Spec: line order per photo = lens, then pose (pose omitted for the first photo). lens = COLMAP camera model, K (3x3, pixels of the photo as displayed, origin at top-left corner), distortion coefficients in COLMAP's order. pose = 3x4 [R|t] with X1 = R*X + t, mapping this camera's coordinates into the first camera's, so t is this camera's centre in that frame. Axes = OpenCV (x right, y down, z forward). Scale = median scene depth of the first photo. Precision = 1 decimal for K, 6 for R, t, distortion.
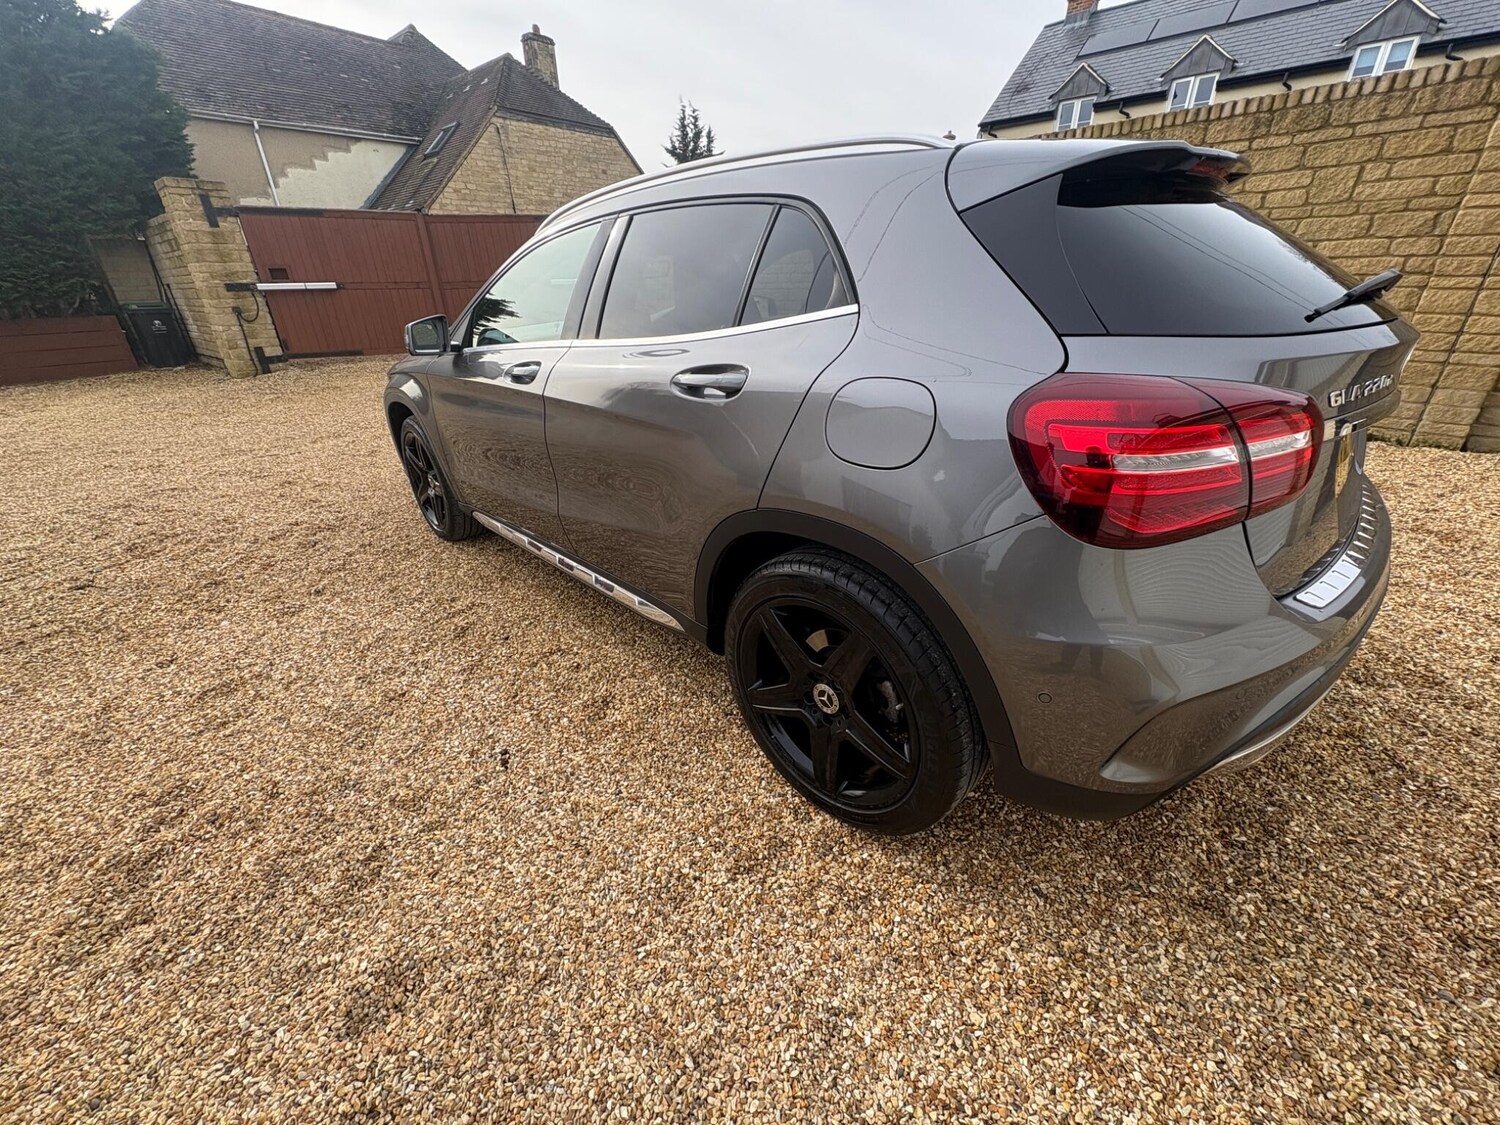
lens RADIAL K [[590.3, 0, 750.2], [0, 590.3, 555.9], [0, 0, 1]] dist [-0.000890, 0.000260]
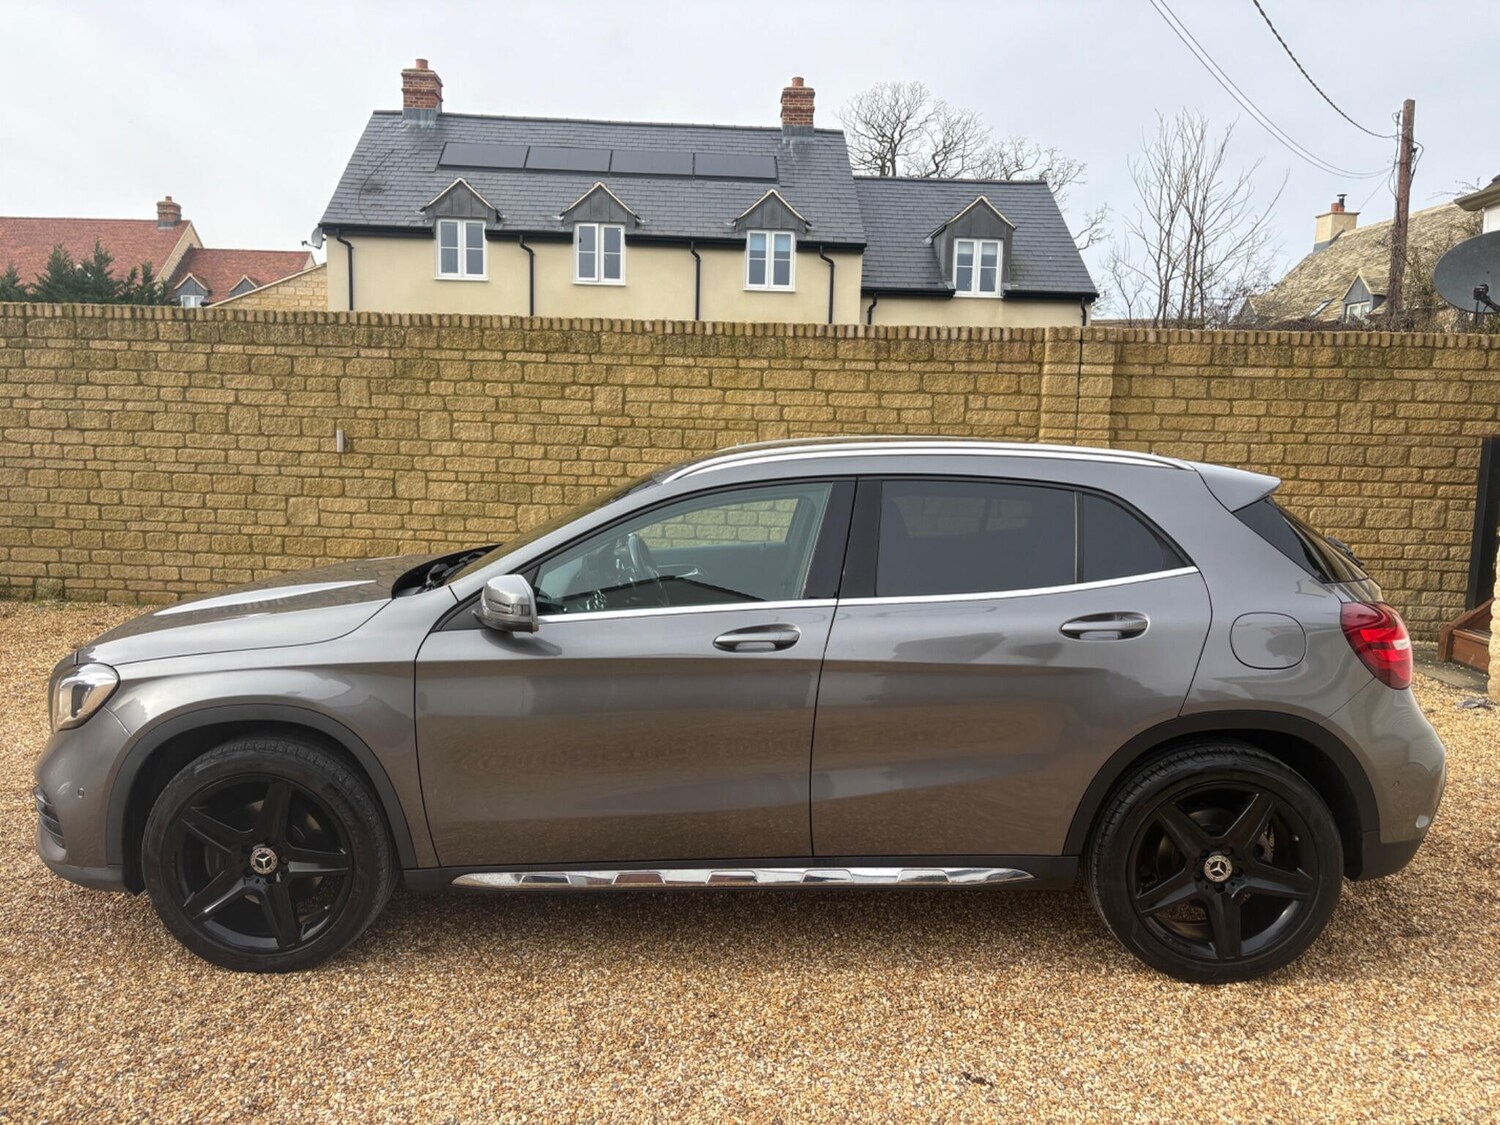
lens RADIAL K [[1111.2, 0, 745.8], [0, 1111.2, 575.8], [0, 0, 1]] dist [0.076361, -0.069032]
pose [[0.710559, -0.053625, 0.701591, -0.791419], [0.265778, 0.943682, -0.197046, -0.046512], [-0.651512, 0.326480, 0.684794, -0.054413]]
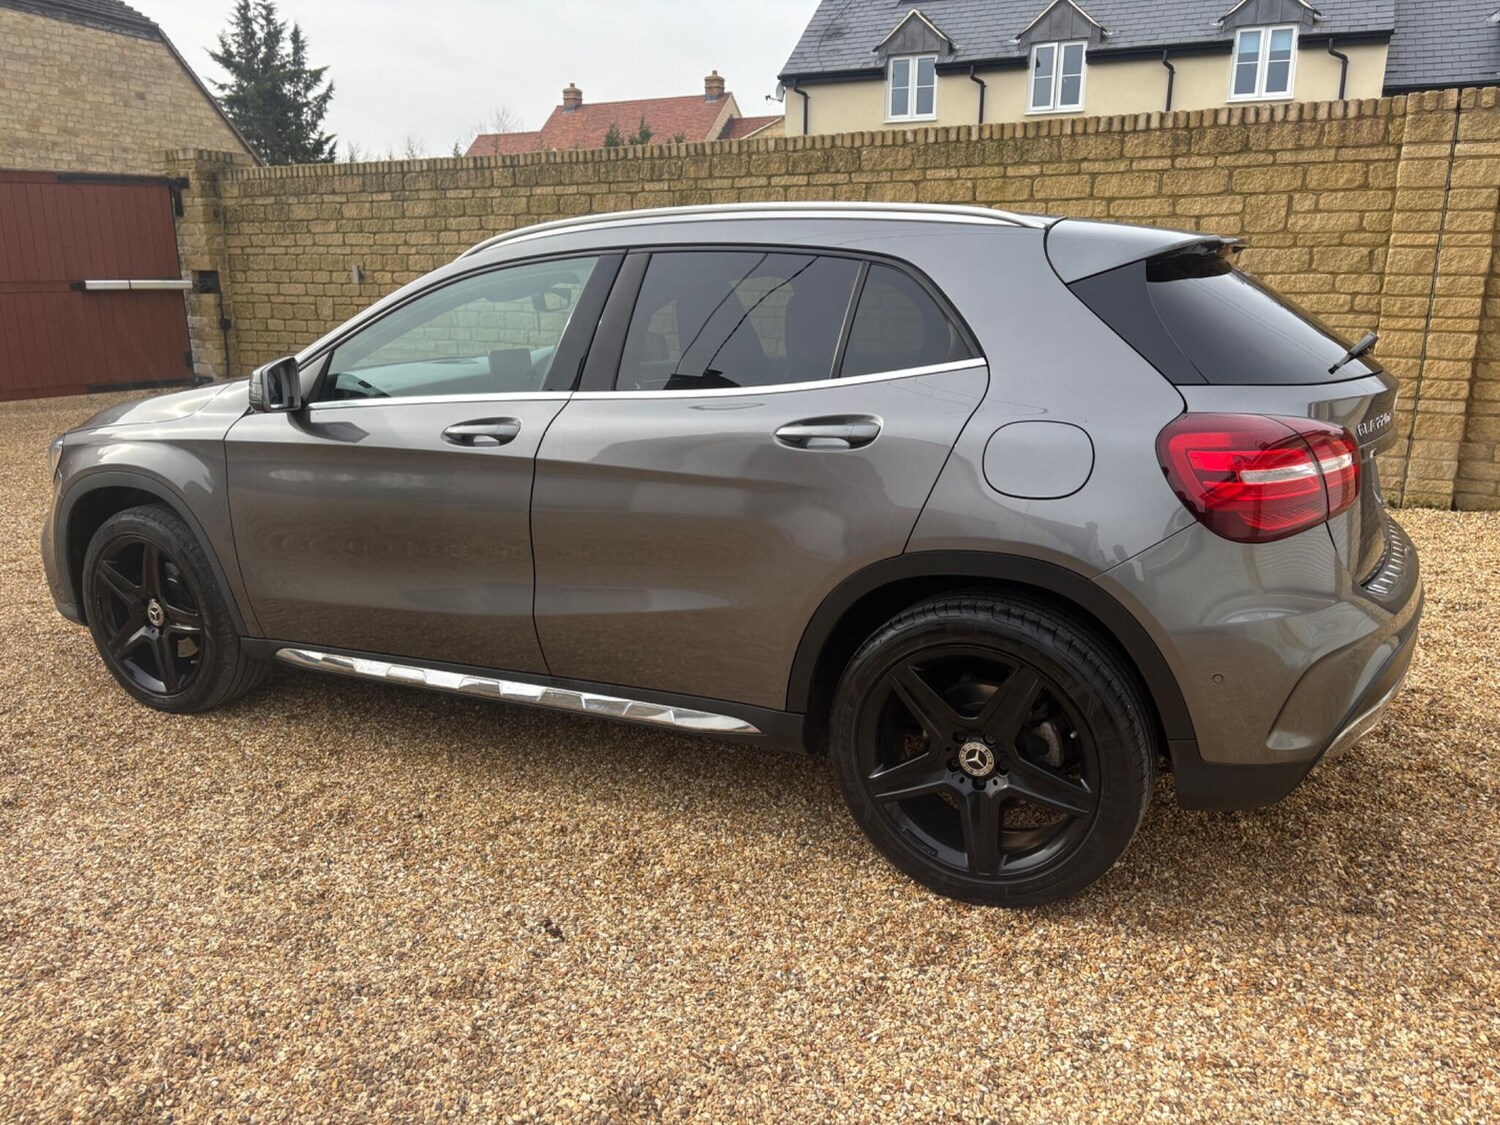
lens RADIAL K [[1117.6, 0, 747.9], [0, 1117.6, 556.9], [0, 0, 1]] dist [0.058344, -0.062605]
pose [[0.950559, -0.049277, 0.306609, -0.270340], [0.110365, 0.976480, -0.185221, 0.080740], [-0.290270, 0.209902, 0.933640, -0.221112]]
